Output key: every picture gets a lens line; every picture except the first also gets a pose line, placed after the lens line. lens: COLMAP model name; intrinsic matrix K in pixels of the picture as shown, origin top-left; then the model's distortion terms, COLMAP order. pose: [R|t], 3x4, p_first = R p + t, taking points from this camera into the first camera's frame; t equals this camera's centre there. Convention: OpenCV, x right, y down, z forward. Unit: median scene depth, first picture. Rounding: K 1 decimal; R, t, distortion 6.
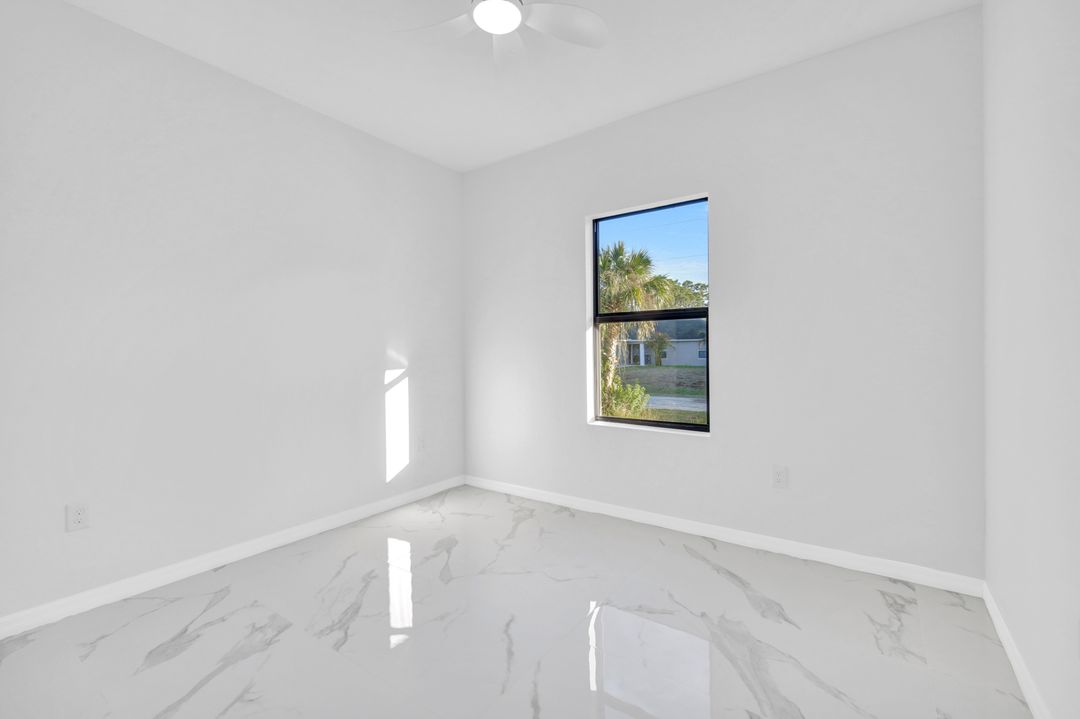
lens RADIAL K [[479.6, 0, 538.1], [0, 479.6, 354.5], [0, 0, 1]] dist [-0.000821, -0.000210]
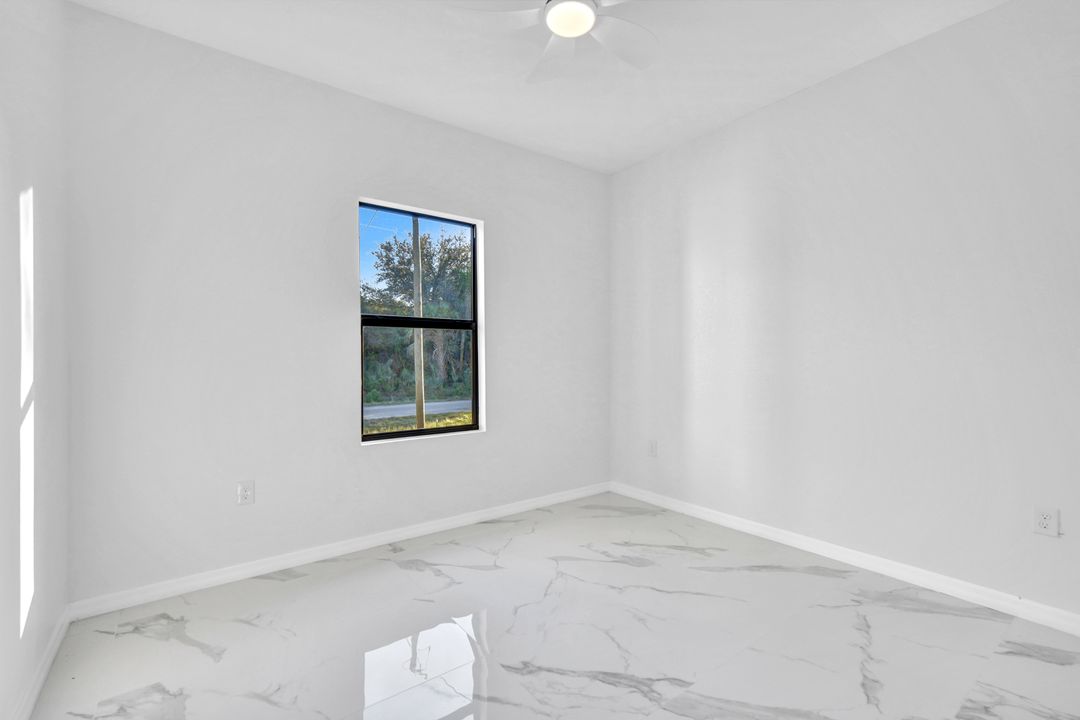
lens RADIAL K [[493.0, 0, 540.0], [0, 493.0, 360.0], [0, 0, 1]] dist [-0.000354, 0.000037]
pose [[0.278530, -0.001257, 0.960427, -1.041282], [0.007181, 0.999974, -0.000774, -0.002471], [-0.960401, 0.007112, 0.278532, 0.750642]]
